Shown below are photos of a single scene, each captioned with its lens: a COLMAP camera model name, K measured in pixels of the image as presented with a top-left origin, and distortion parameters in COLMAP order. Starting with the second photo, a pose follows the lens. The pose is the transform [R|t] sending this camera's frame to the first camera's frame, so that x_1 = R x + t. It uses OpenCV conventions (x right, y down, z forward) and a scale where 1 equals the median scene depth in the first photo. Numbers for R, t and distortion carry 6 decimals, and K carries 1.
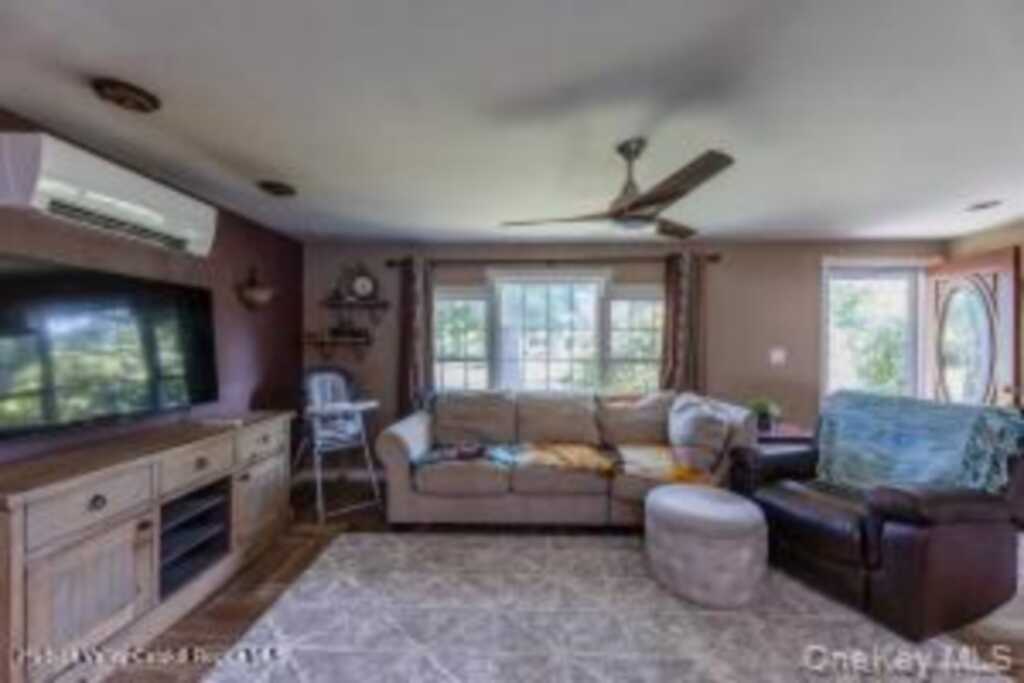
lens RADIAL K [[433.4, 0, 512.0], [0, 433.4, 341.5], [0, 0, 1]] dist [-0.000891, -0.000200]
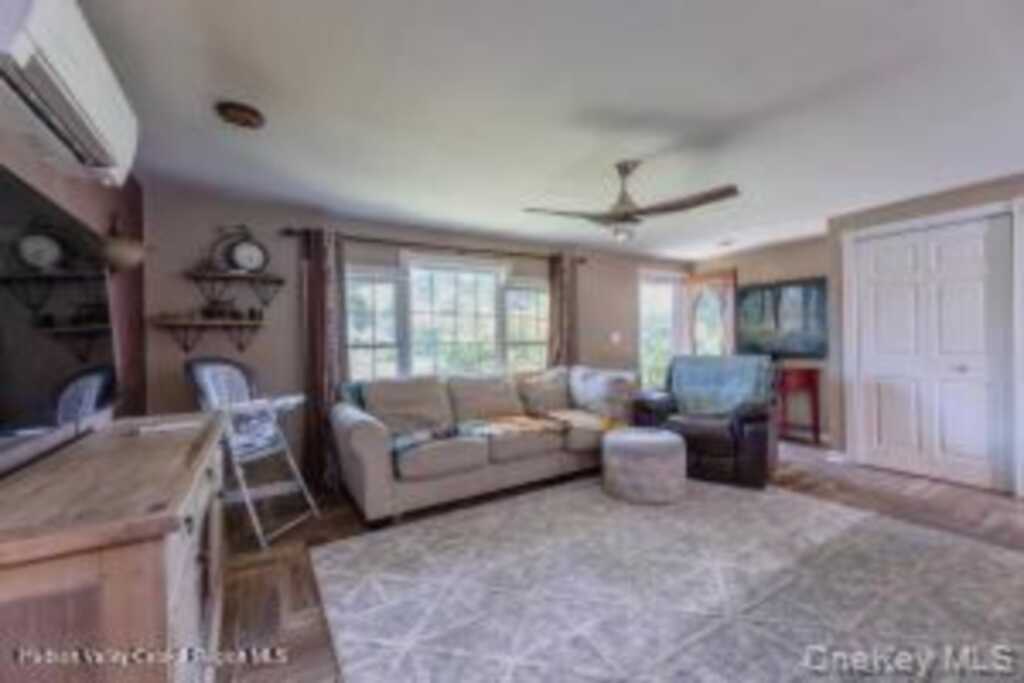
lens RADIAL K [[427.5, 0, 539.1], [0, 427.5, 341.9], [0, 0, 1]] dist [0.000139, -0.000028]
pose [[0.817192, -0.018808, 0.576058, -0.419807], [0.019124, 0.999802, 0.005514, 0.041223], [-0.576048, 0.006511, 0.817390, 0.059676]]
